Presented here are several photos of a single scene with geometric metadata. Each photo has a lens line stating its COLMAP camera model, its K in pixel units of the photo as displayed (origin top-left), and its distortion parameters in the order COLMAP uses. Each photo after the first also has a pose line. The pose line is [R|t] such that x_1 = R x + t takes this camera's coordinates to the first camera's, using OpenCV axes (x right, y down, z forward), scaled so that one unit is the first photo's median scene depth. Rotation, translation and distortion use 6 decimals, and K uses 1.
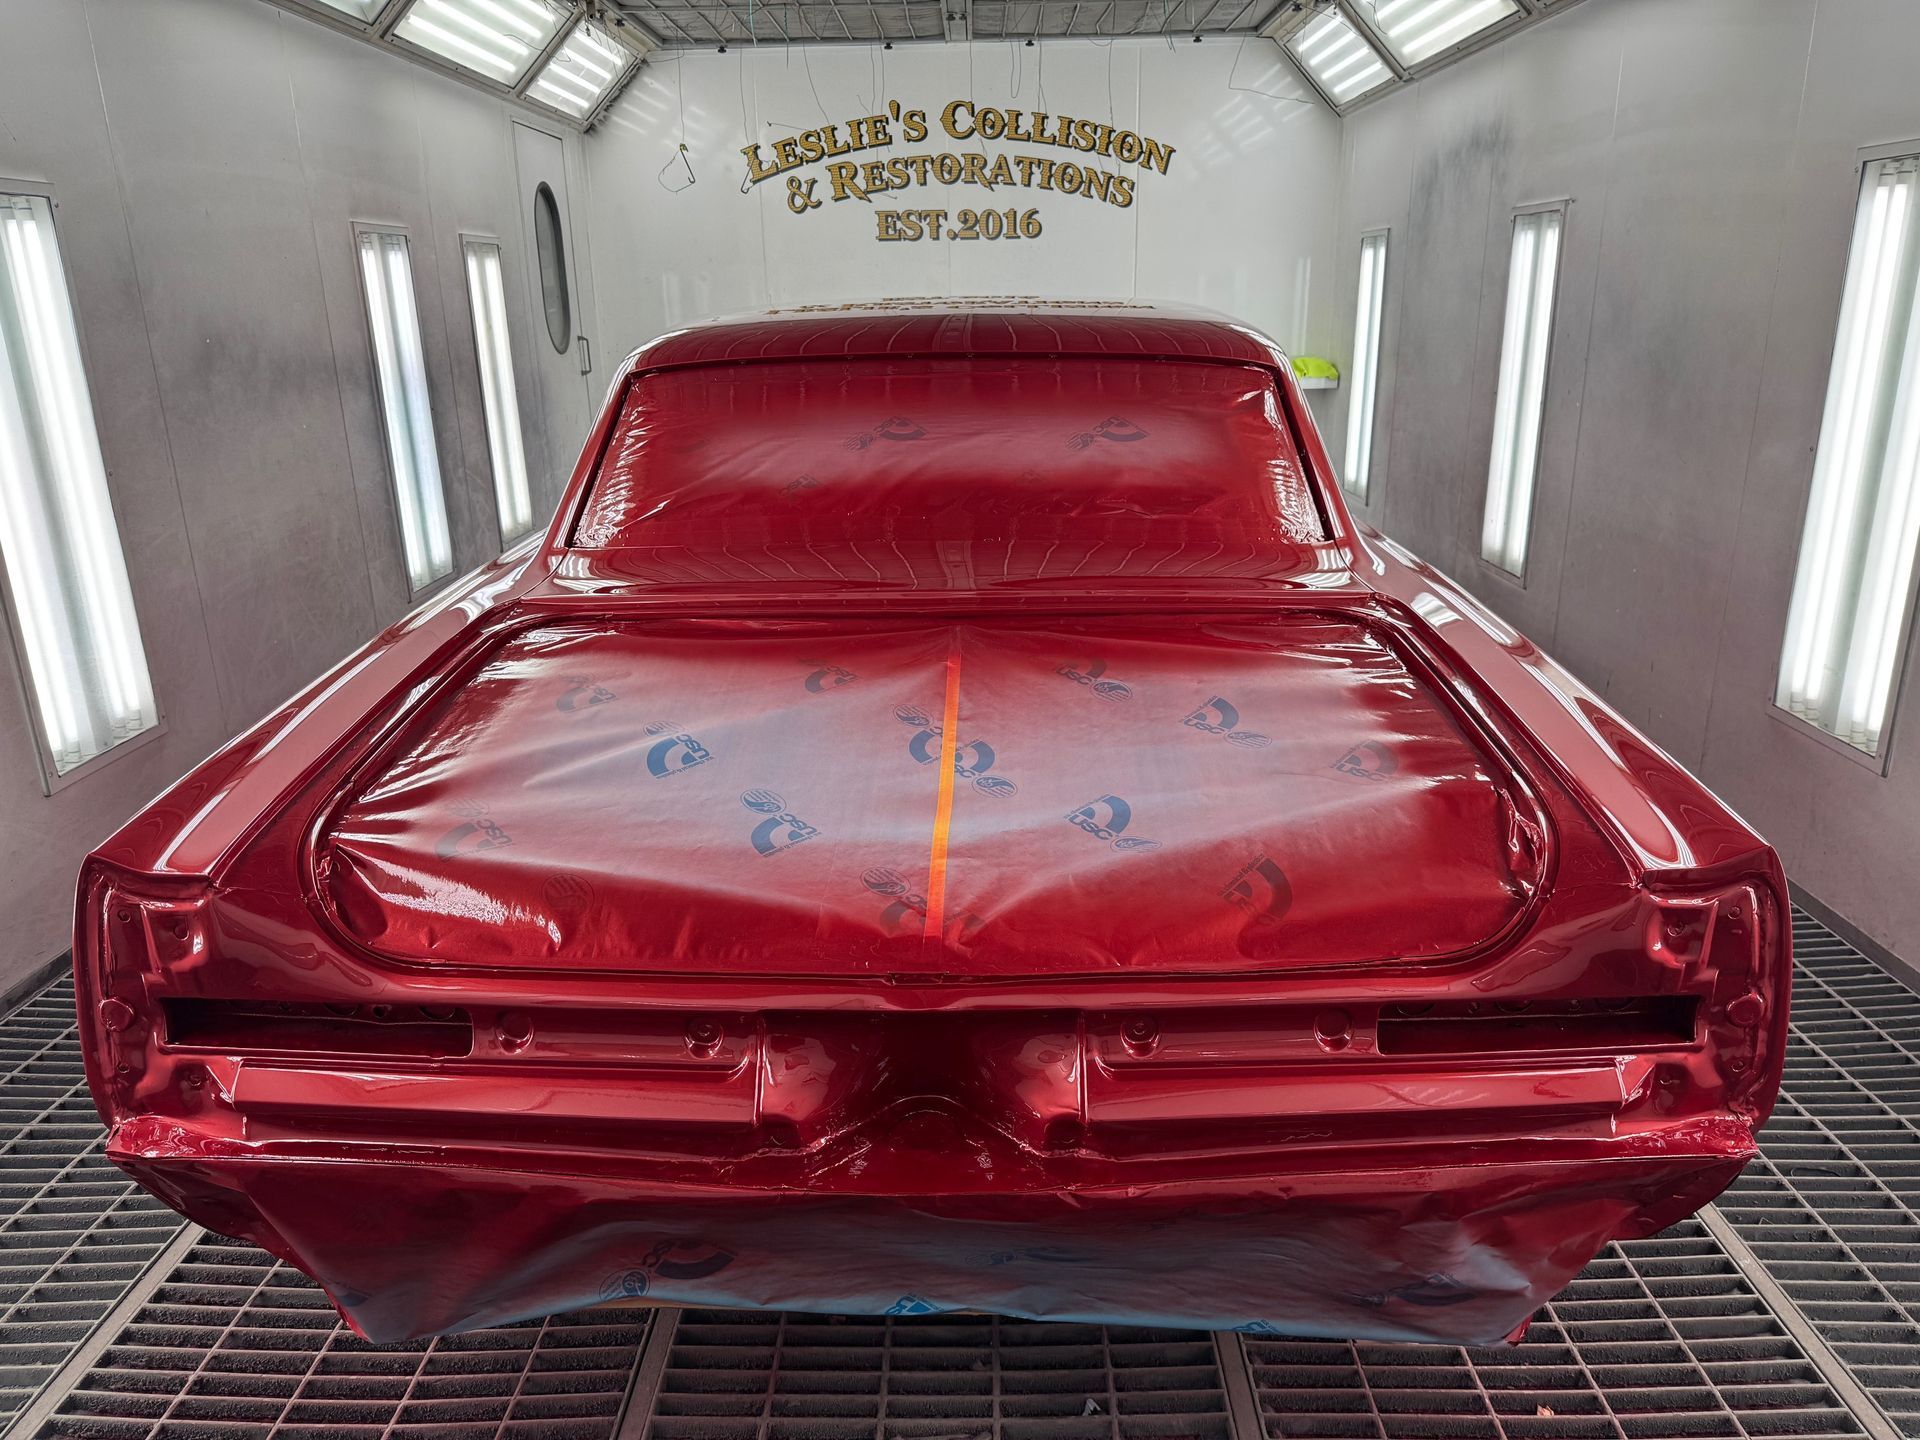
lens RADIAL K [[1413.2, 0, 969.1], [0, 1413.2, 722.8], [0, 0, 1]] dist [0.088503, -0.158071]
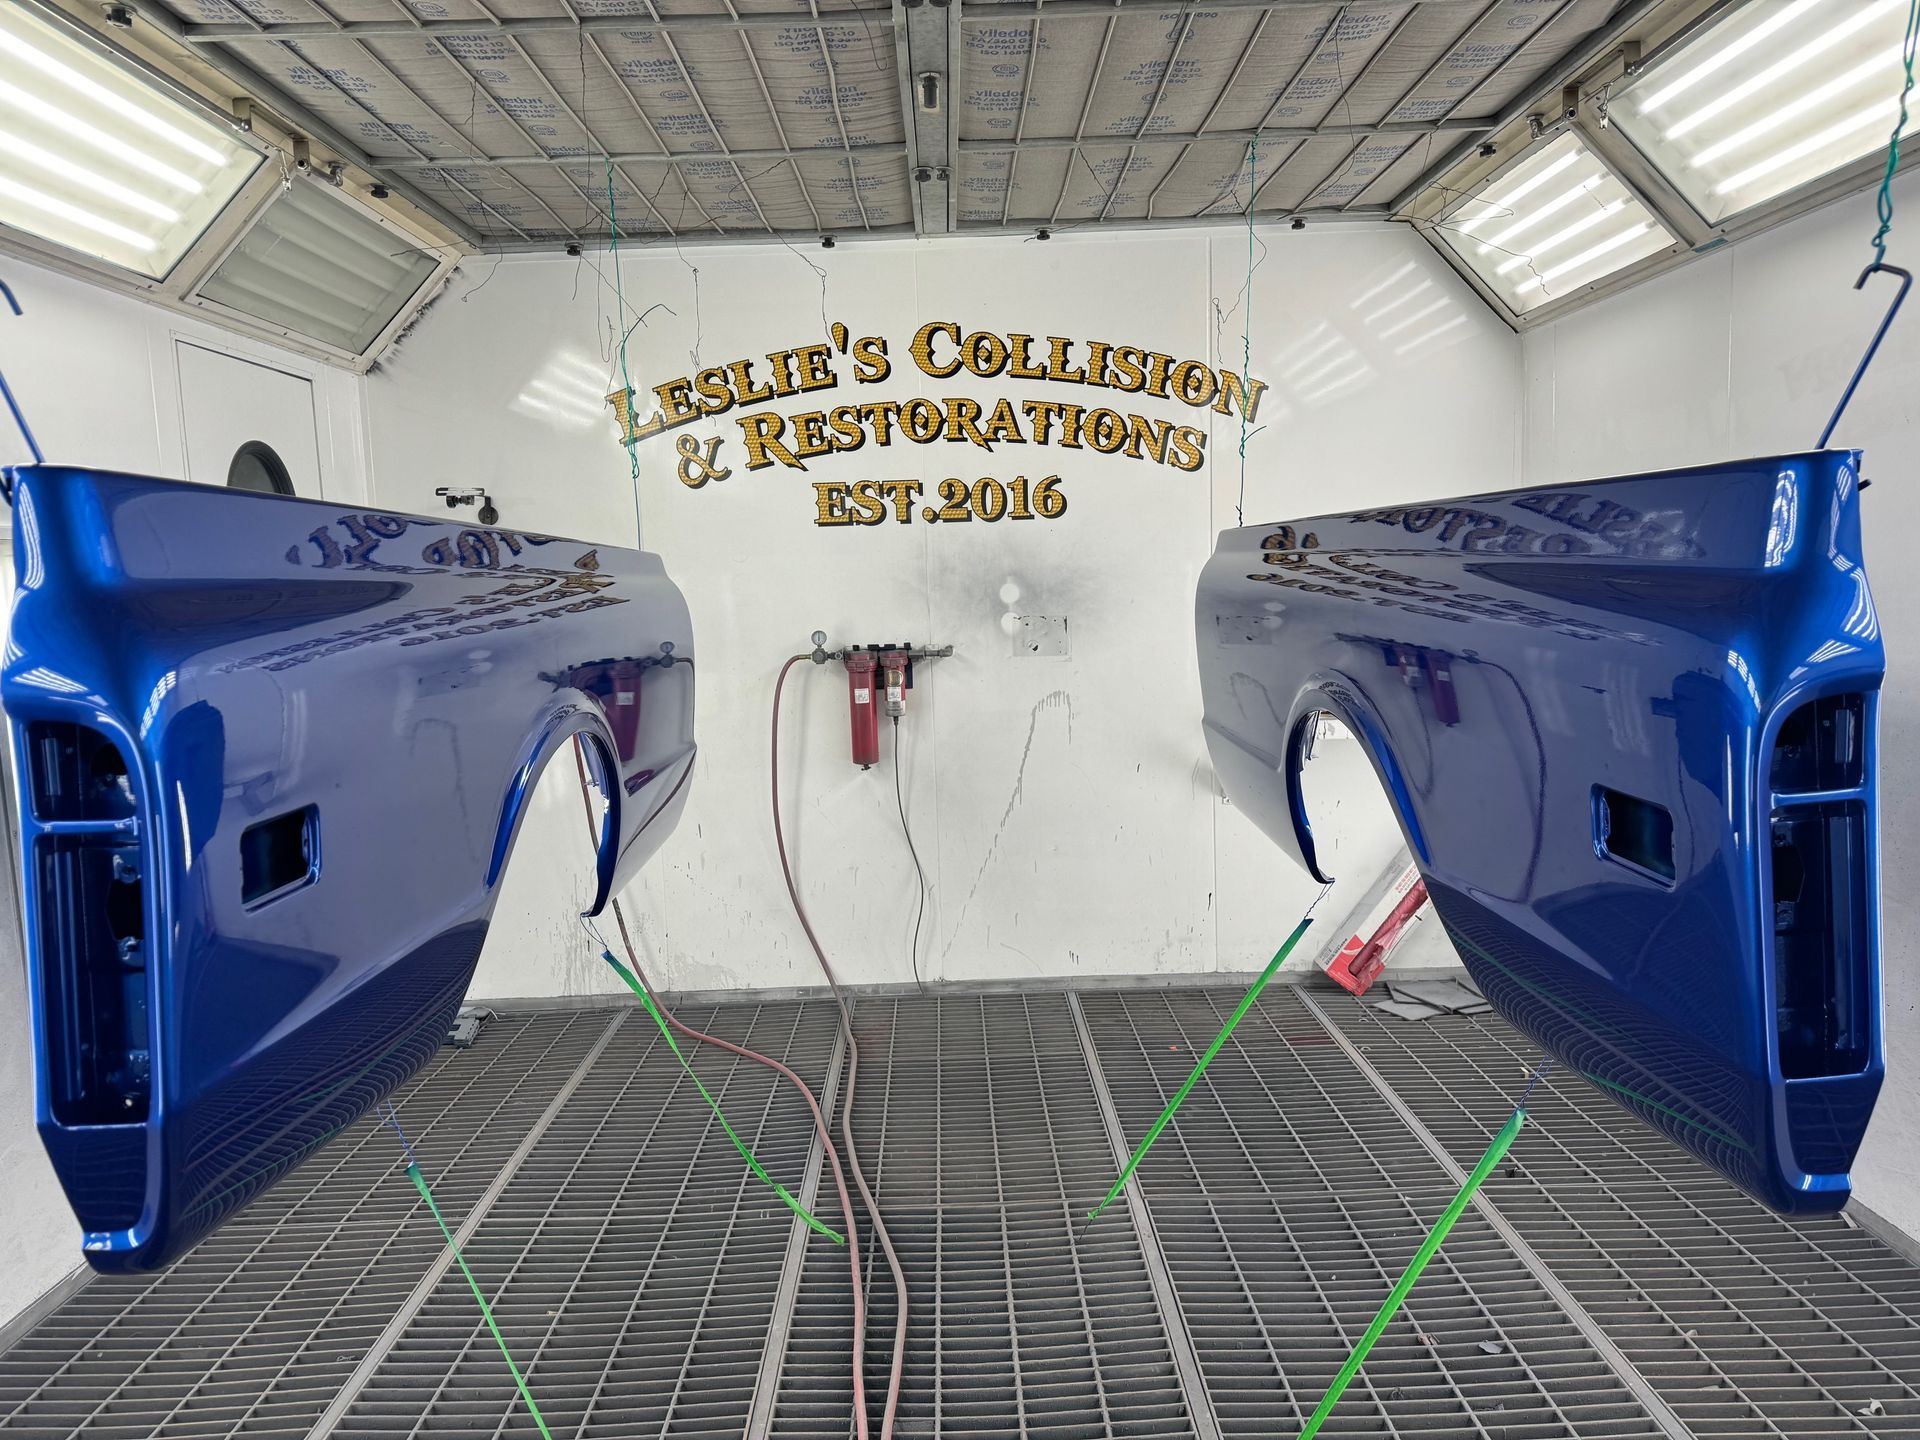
lens RADIAL K [[1442.0, 0, 969.1], [0, 1442.0, 730.1], [0, 0, 1]] dist [0.128953, -0.170828]
pose [[0.999691, -0.019515, 0.015381, -0.006424], [0.022002, 0.982865, -0.183007, -0.124956], [-0.011546, 0.183289, 0.982991, 0.368214]]
